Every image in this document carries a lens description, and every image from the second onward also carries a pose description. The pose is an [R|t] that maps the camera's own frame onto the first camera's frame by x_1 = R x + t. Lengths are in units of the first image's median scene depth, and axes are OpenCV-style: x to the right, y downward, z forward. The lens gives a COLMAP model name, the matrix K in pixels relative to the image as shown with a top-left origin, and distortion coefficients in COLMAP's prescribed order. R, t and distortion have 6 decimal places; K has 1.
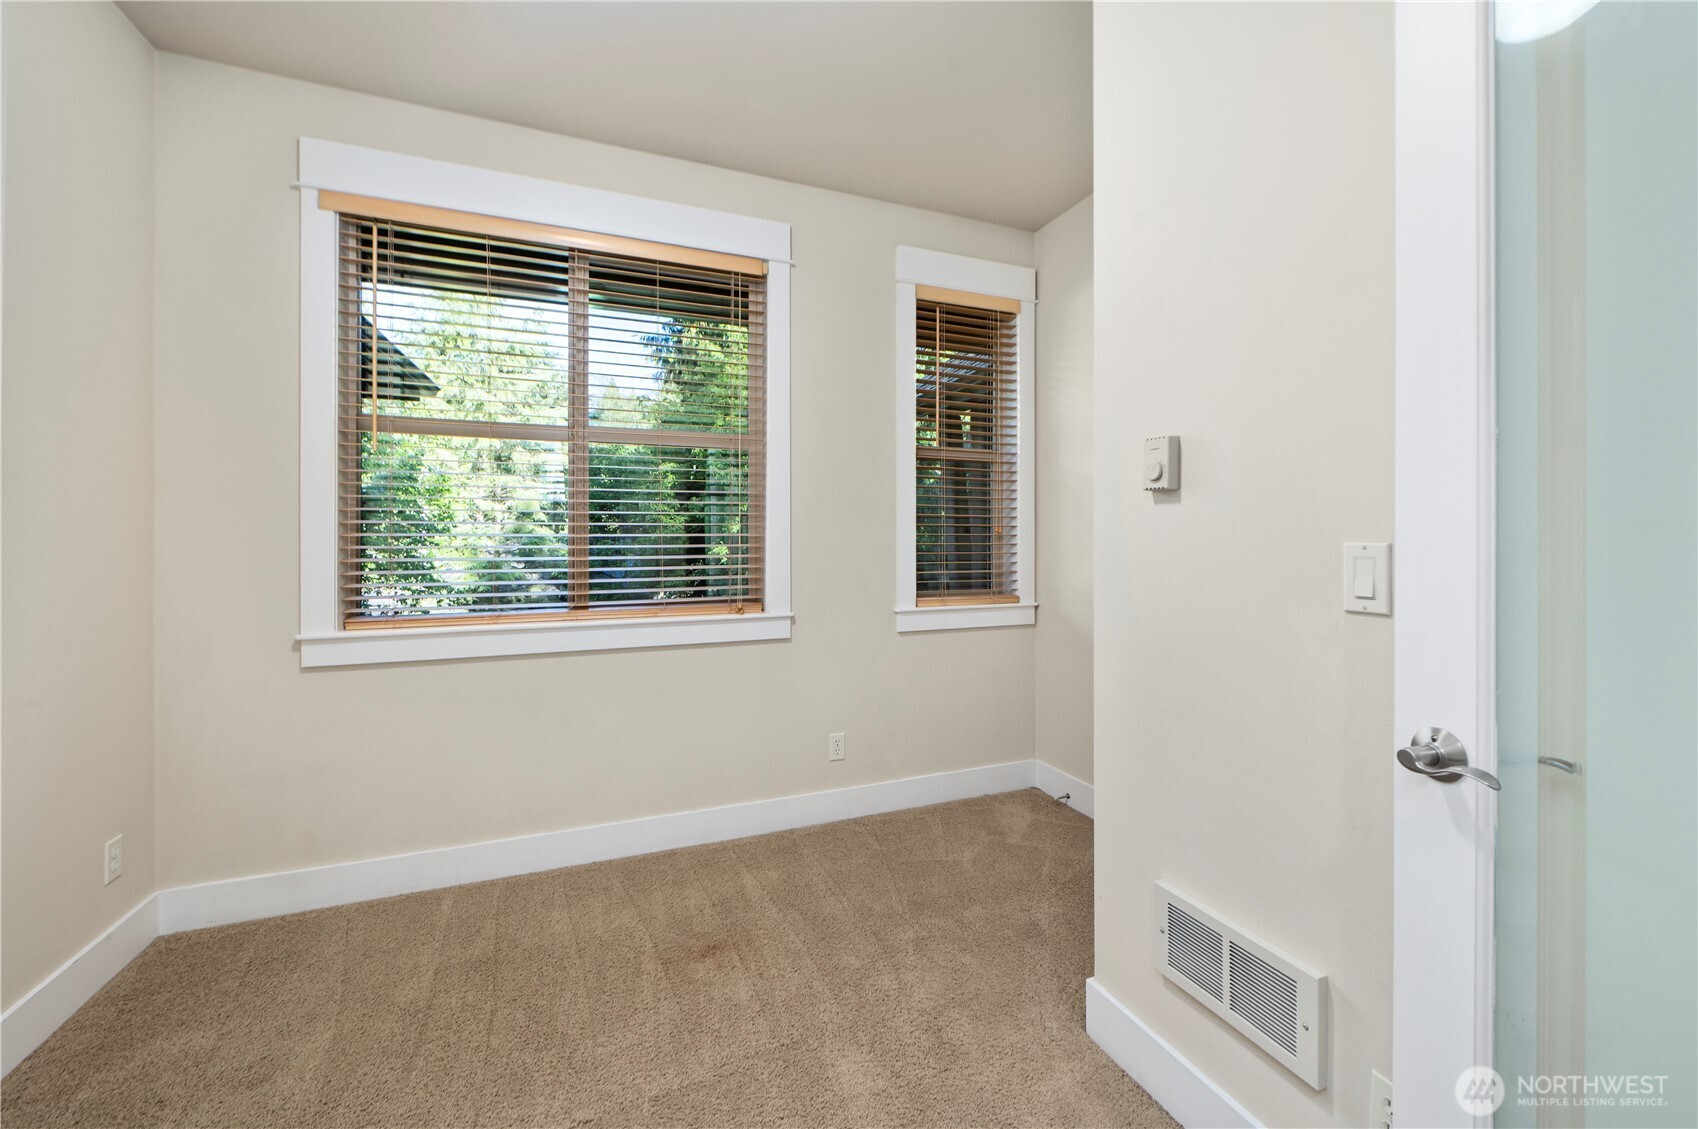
lens RADIAL K [[665.4, 0, 852.6], [0, 665.4, 539.8], [0, 0, 1]] dist [0.000310, 0.000077]
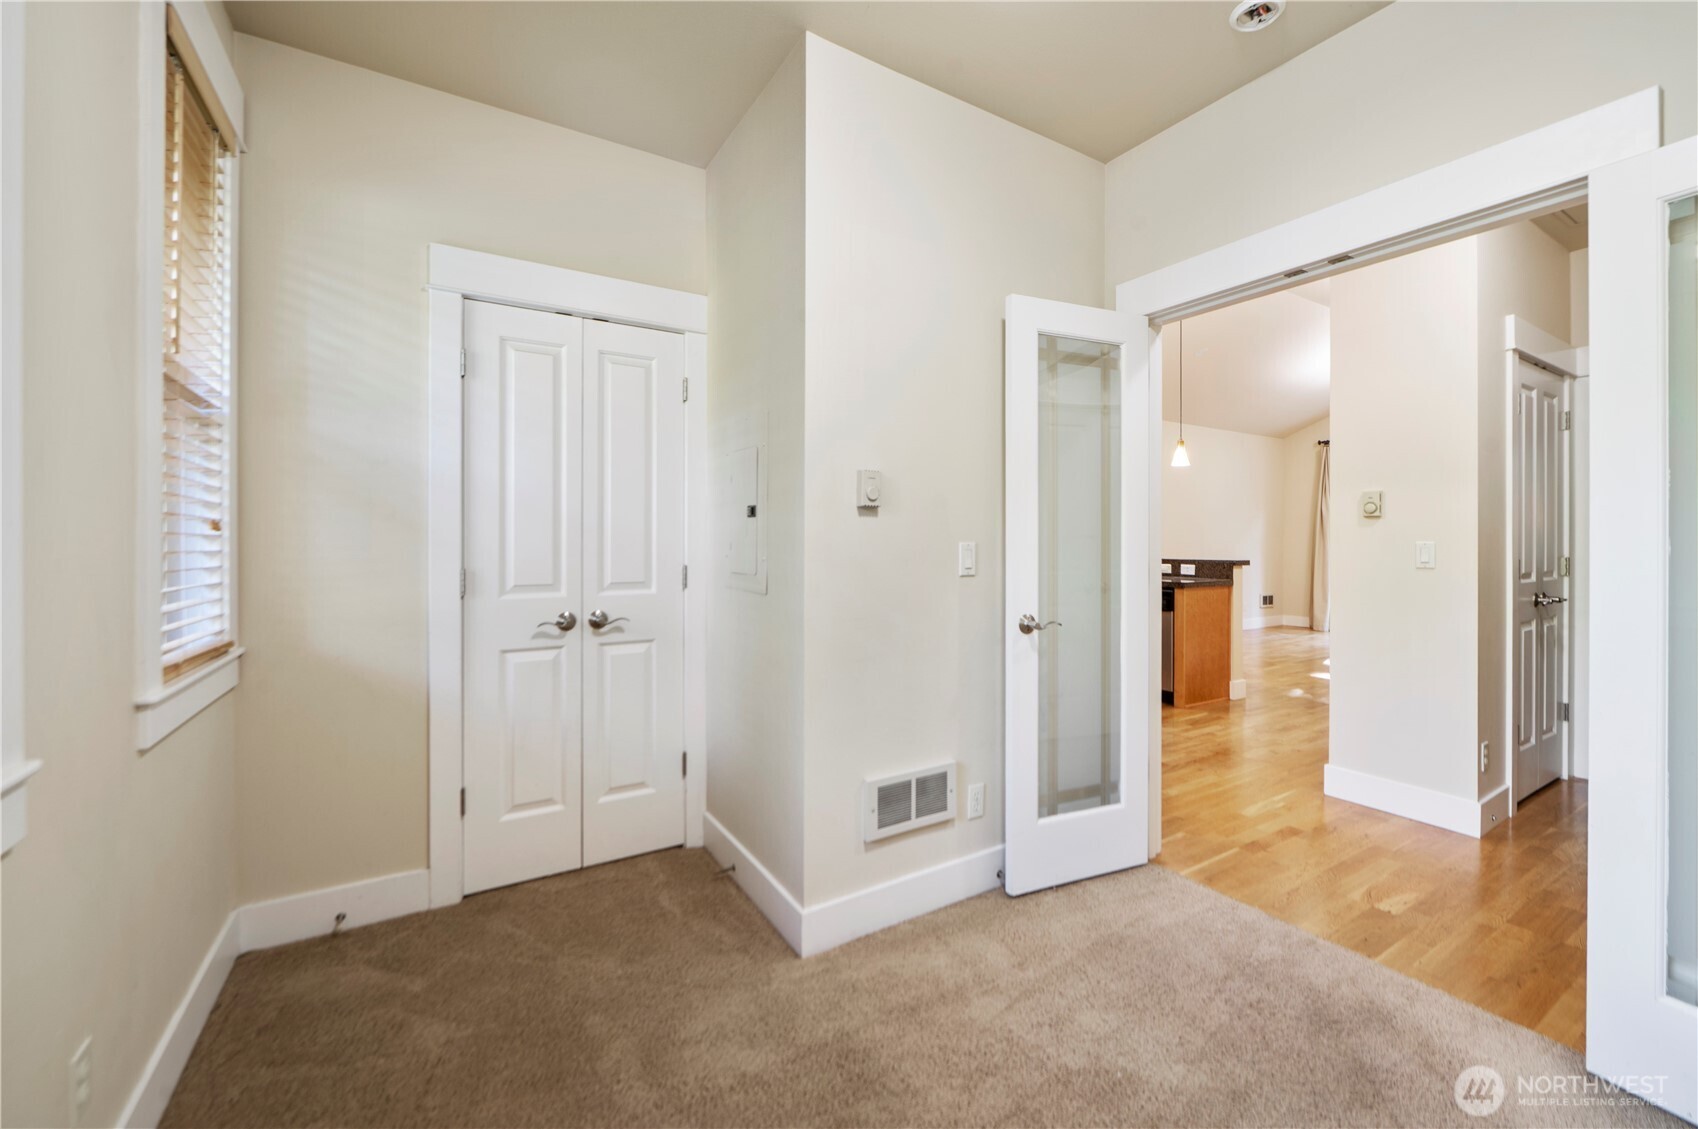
lens RADIAL K [[665.4, 0, 852.6], [0, 665.4, 539.8], [0, 0, 1]] dist [0.000310, 0.000077]
pose [[-0.181848, -0.000247, 0.983327, -0.958819], [-0.001146, 0.999999, 0.000039, -0.004912], [-0.983326, -0.001120, -0.181849, 1.317505]]
